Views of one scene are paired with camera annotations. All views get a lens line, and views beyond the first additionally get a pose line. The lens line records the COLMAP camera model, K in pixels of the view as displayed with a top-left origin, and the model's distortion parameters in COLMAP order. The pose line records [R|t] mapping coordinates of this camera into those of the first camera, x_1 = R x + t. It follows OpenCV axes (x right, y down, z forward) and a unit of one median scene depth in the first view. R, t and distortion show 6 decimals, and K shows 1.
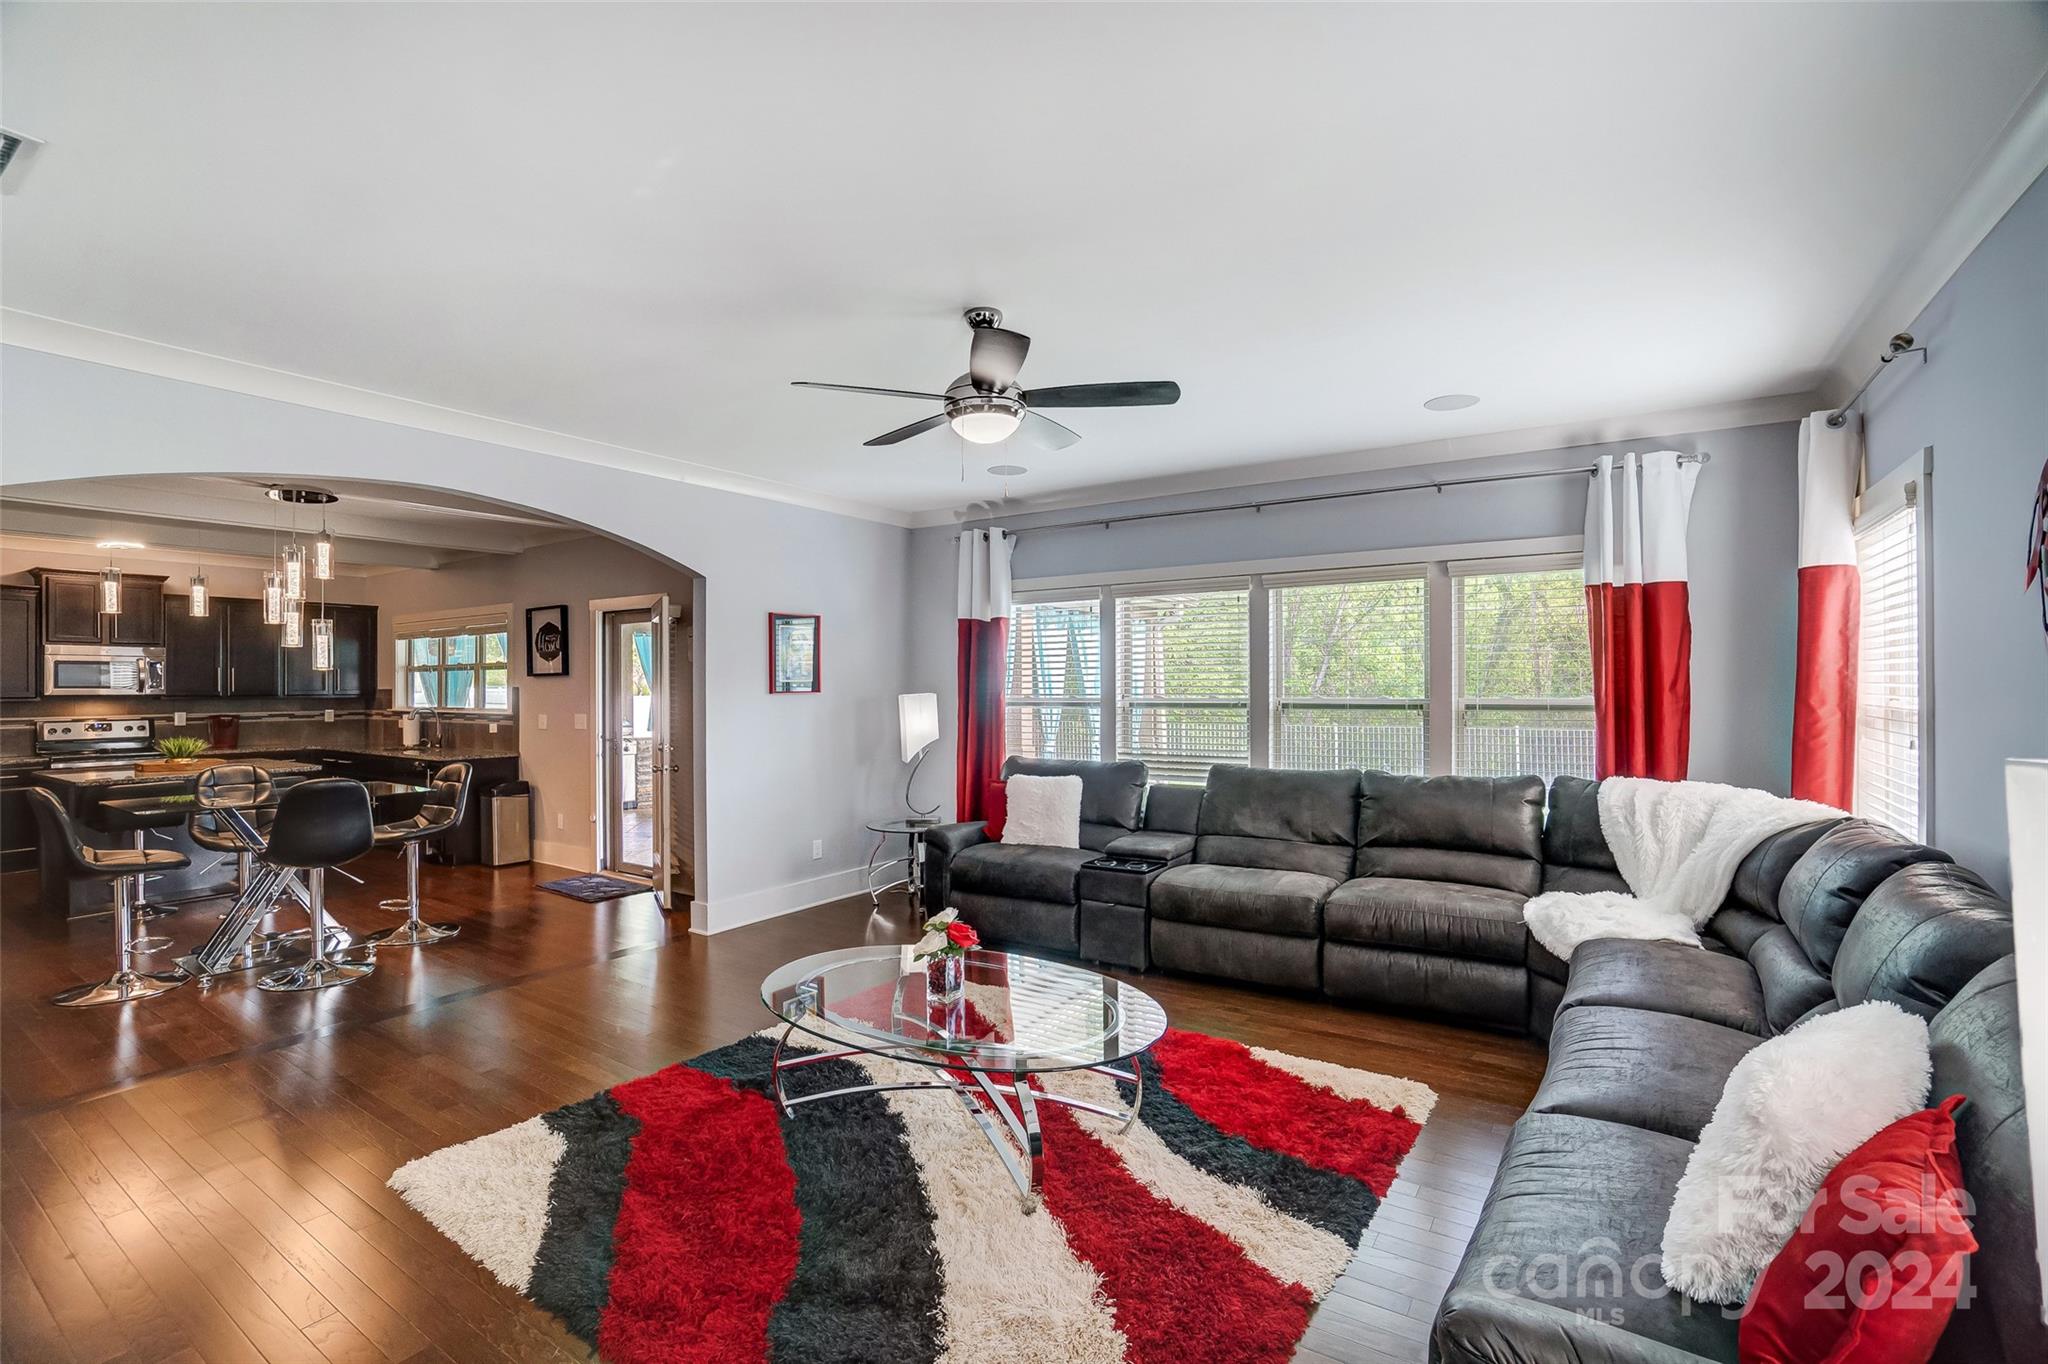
lens RADIAL K [[908.4, 0, 1009.8], [0, 908.4, 682.7], [0, 0, 1]] dist [-0.068034, 0.024210]
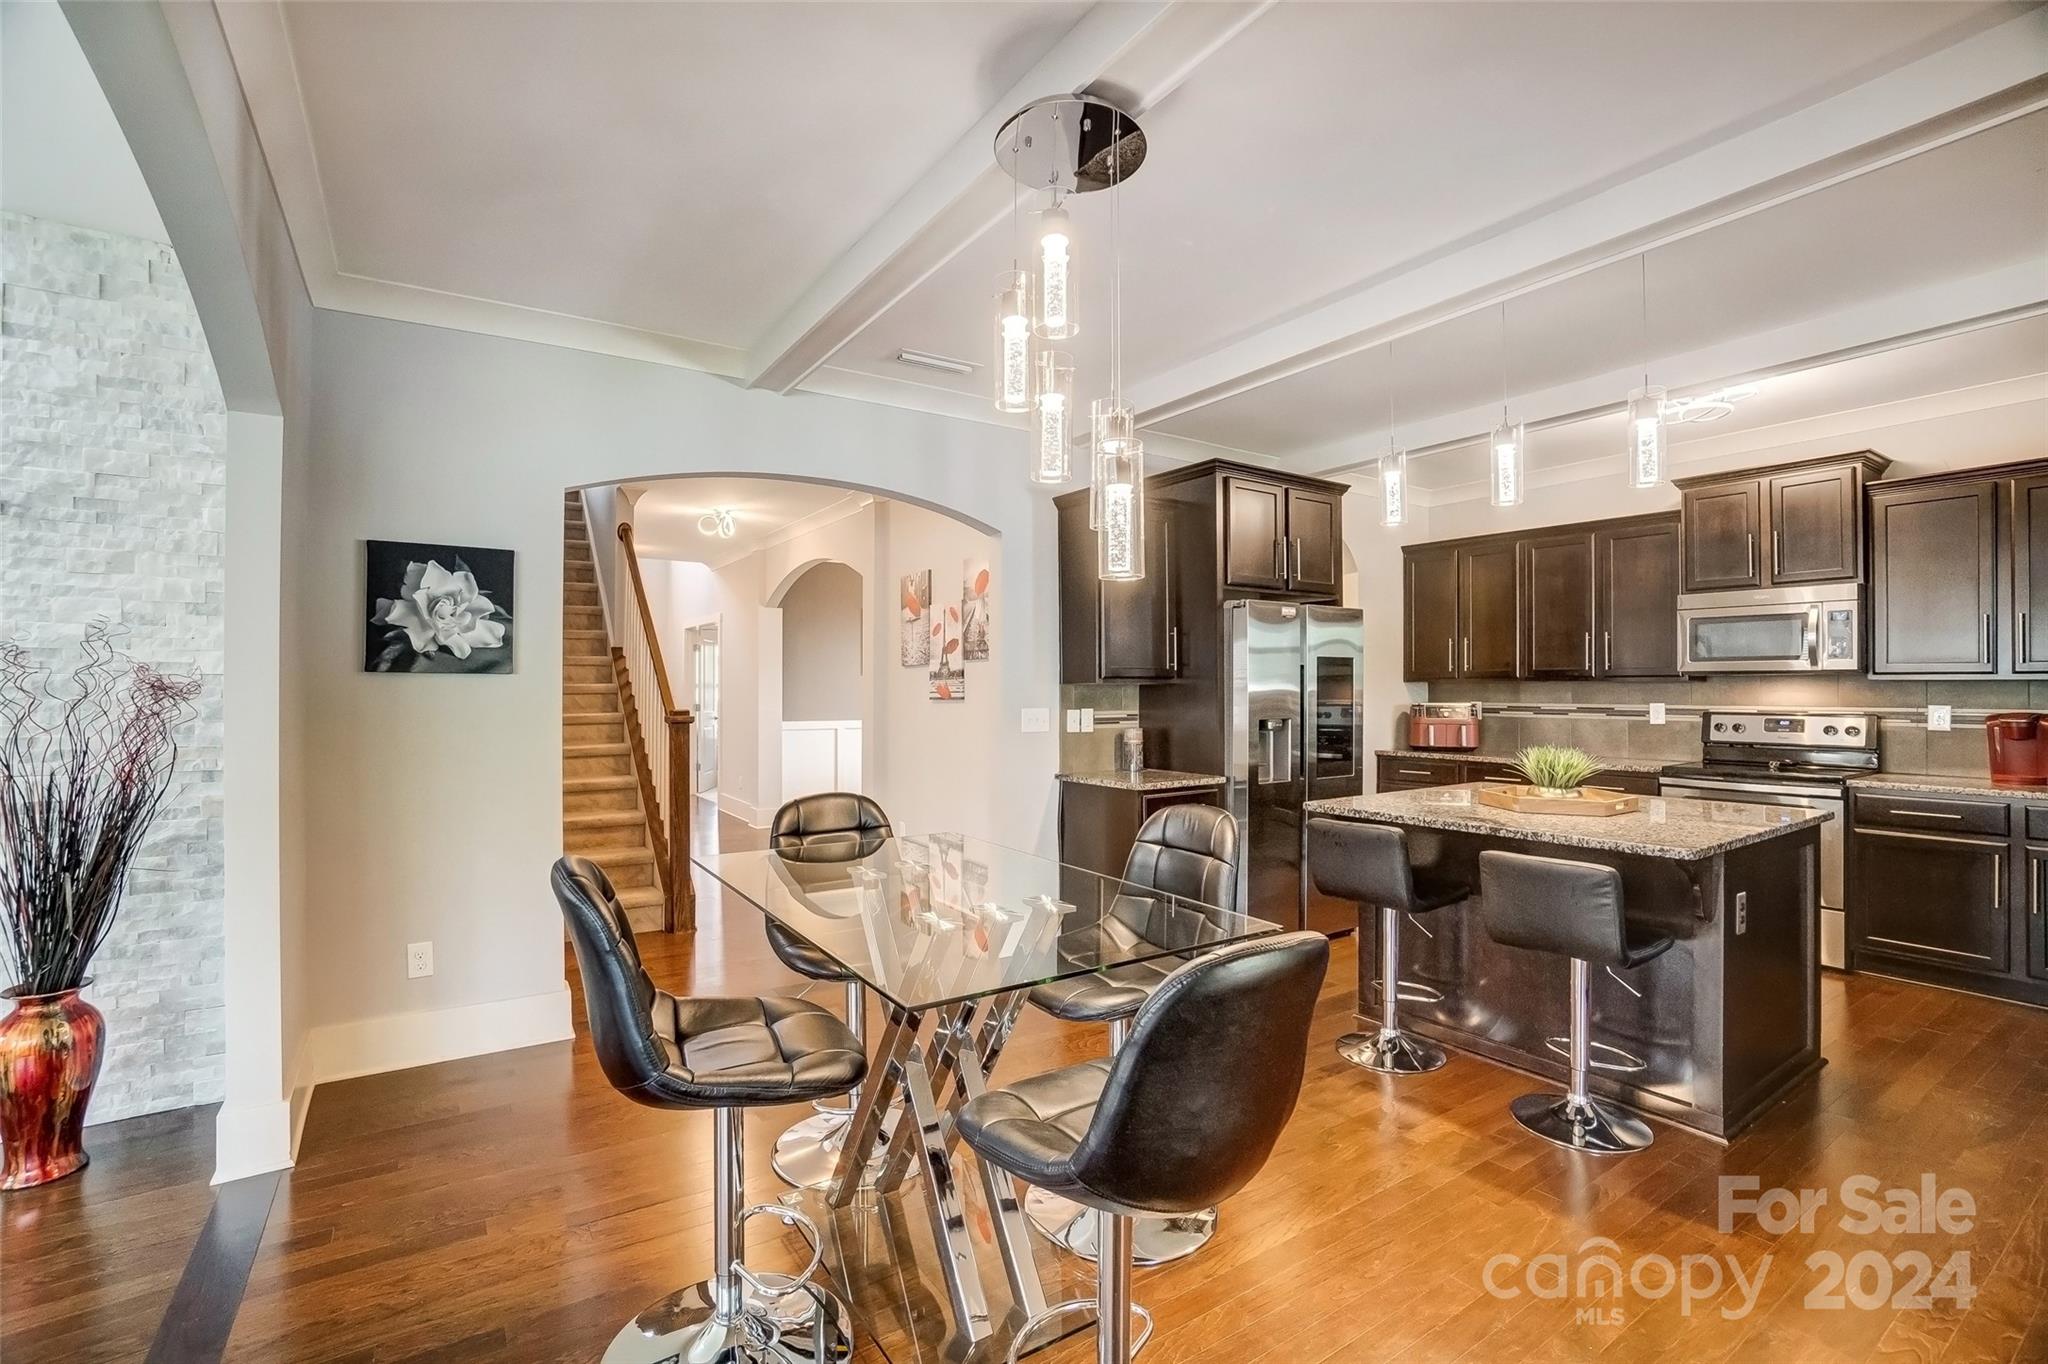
lens RADIAL K [[908.4, 0, 1009.8], [0, 908.4, 682.7], [0, 0, 1]] dist [-0.068034, 0.024210]
pose [[-0.393274, 0.002160, -0.919419, -0.295498], [0.004261, 0.999991, 0.000527, 0.020209], [0.919412, -0.003711, -0.393279, 0.786994]]
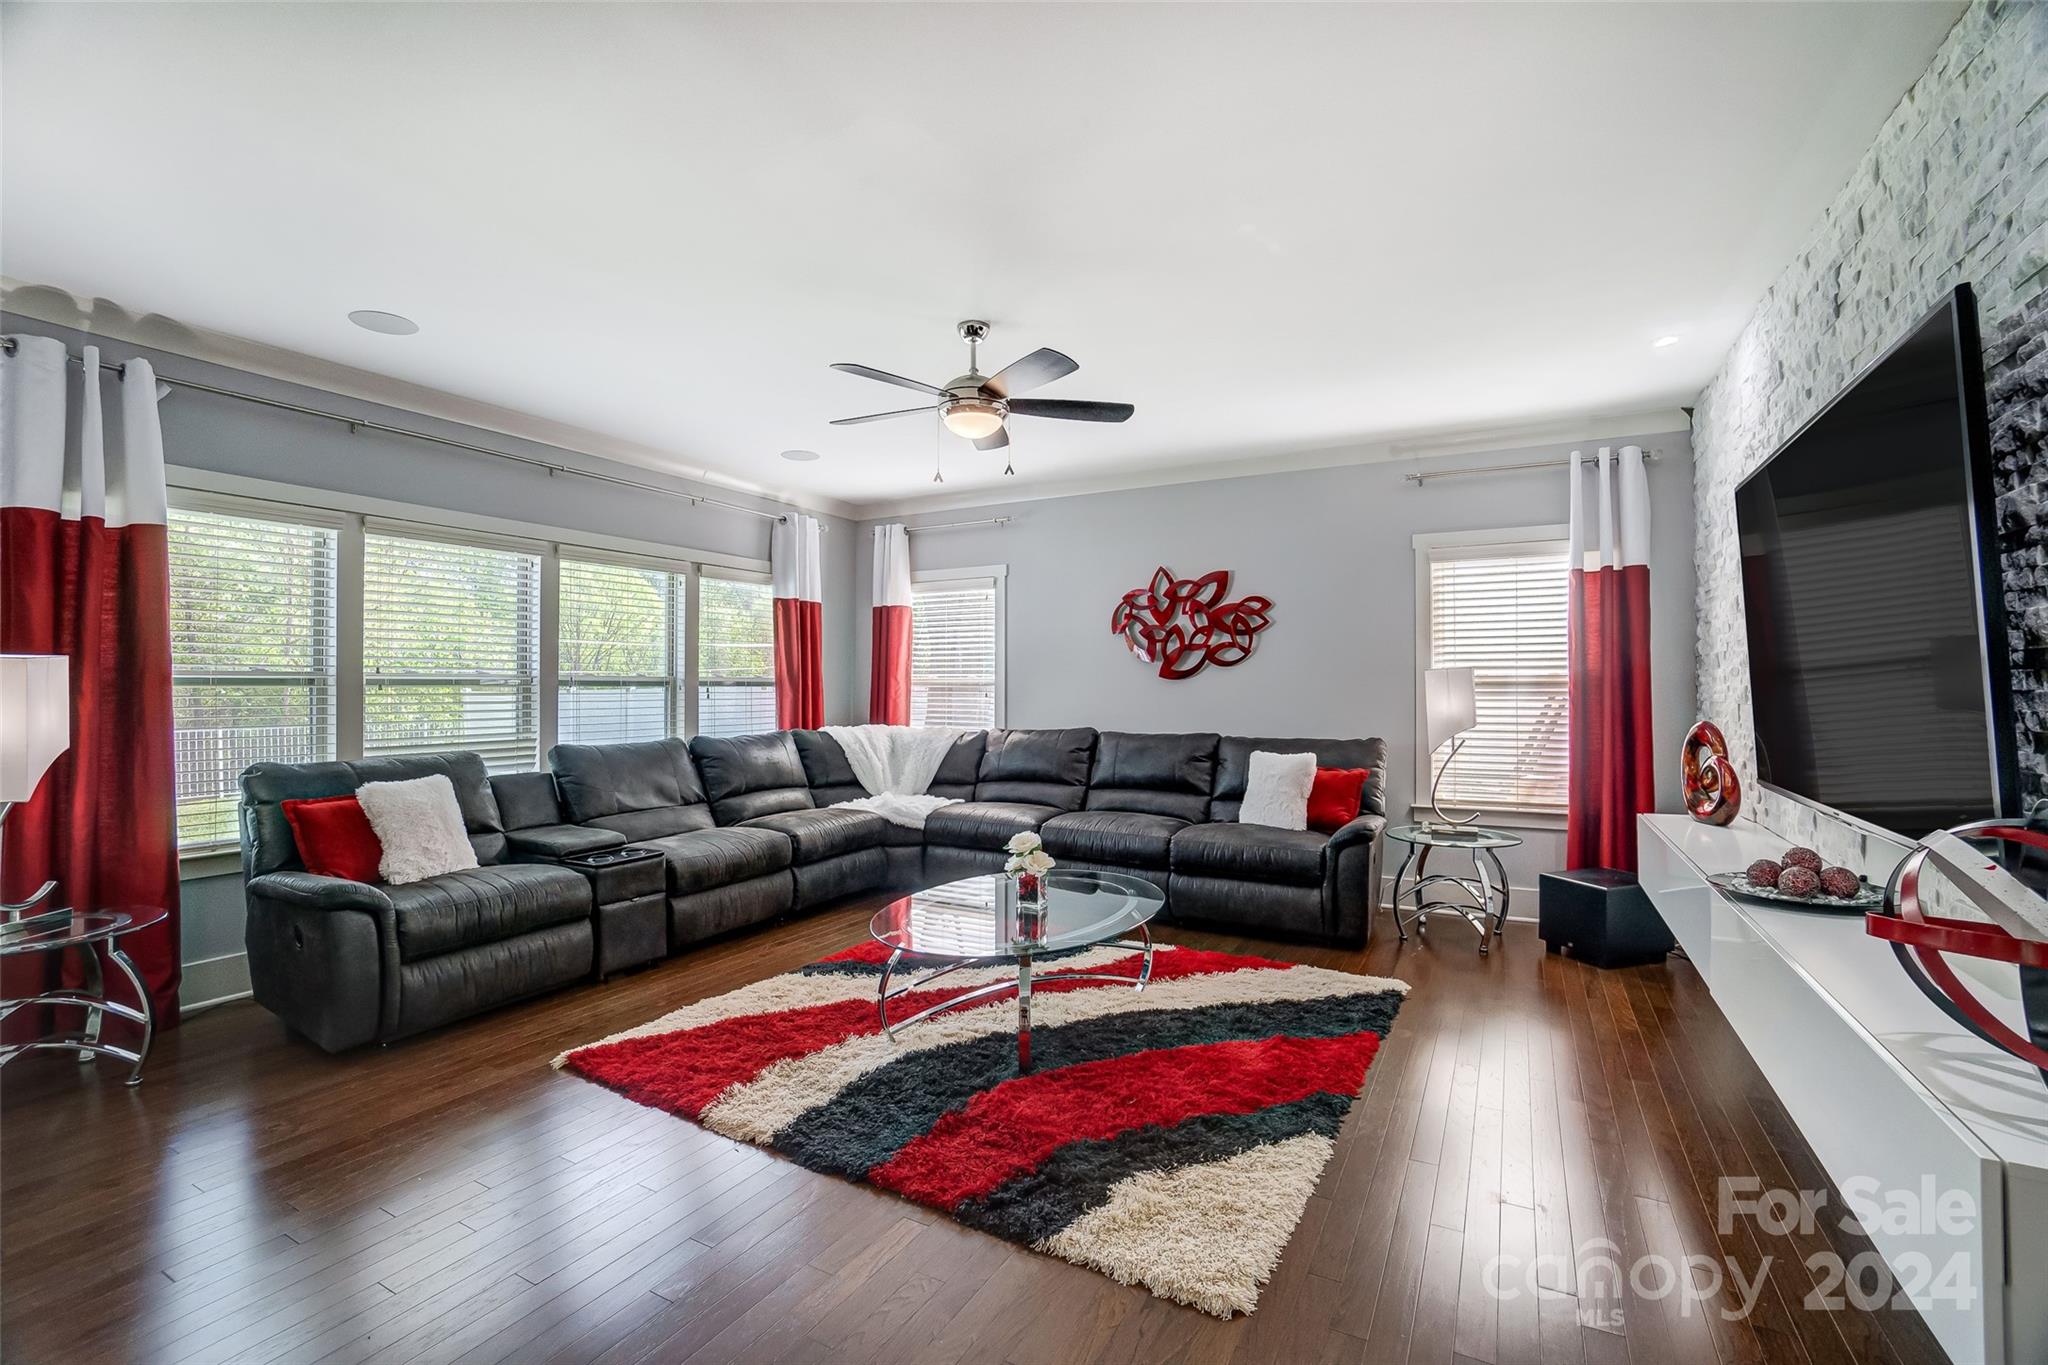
lens RADIAL K [[908.4, 0, 1009.8], [0, 908.4, 683.2], [0, 0, 1]] dist [-0.068034, 0.024210]
pose [[-0.070021, 0.011549, 0.997479, -0.507331], [-0.004302, 0.999920, -0.011880, 0.026438], [-0.997536, -0.005123, -0.069966, 0.440131]]
